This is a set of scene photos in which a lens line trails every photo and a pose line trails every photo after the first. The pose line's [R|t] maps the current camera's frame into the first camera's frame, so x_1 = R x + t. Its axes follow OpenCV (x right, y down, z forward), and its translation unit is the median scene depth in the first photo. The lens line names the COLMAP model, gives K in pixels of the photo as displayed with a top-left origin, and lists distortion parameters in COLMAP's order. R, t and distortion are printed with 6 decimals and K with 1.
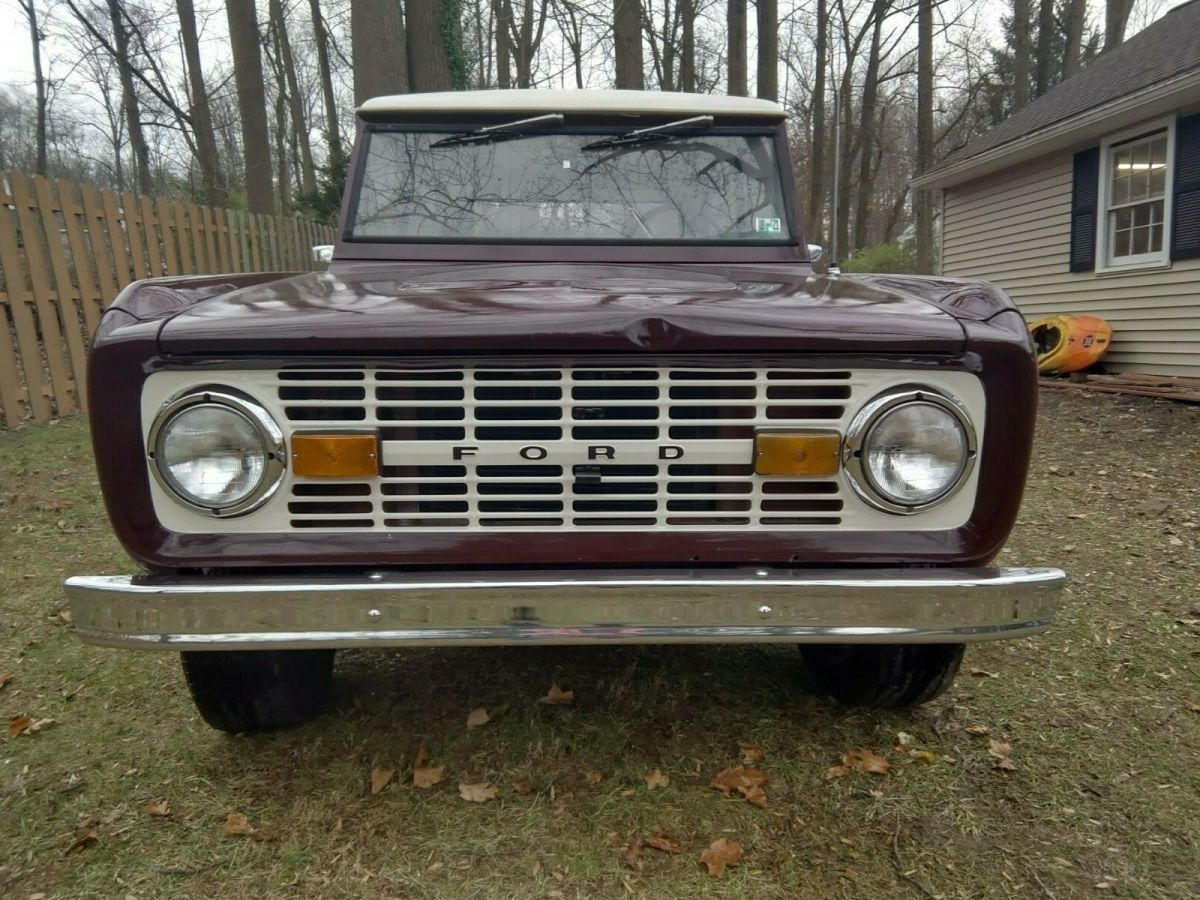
lens RADIAL K [[836.0, 0, 596.3], [0, 836.0, 446.0], [0, 0, 1]] dist [-0.001006, -0.006209]
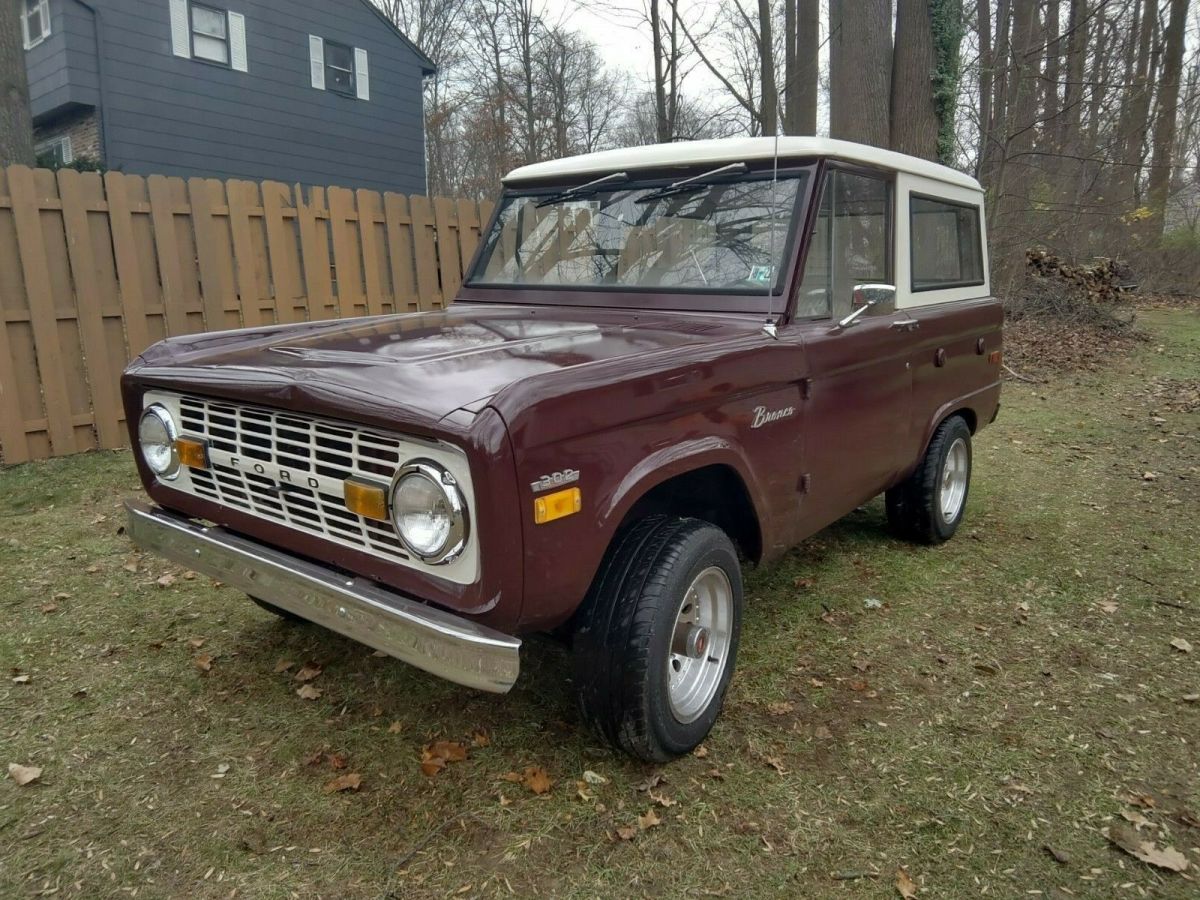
lens RADIAL K [[836.0, 0, 596.3], [0, 836.0, 446.0], [0, 0, 1]] dist [-0.001006, -0.006209]
pose [[0.773492, 0.130068, -0.620317, 1.316678], [-0.112158, 0.991360, 0.068016, -0.201410], [0.623804, 0.016963, 0.781397, 0.198181]]
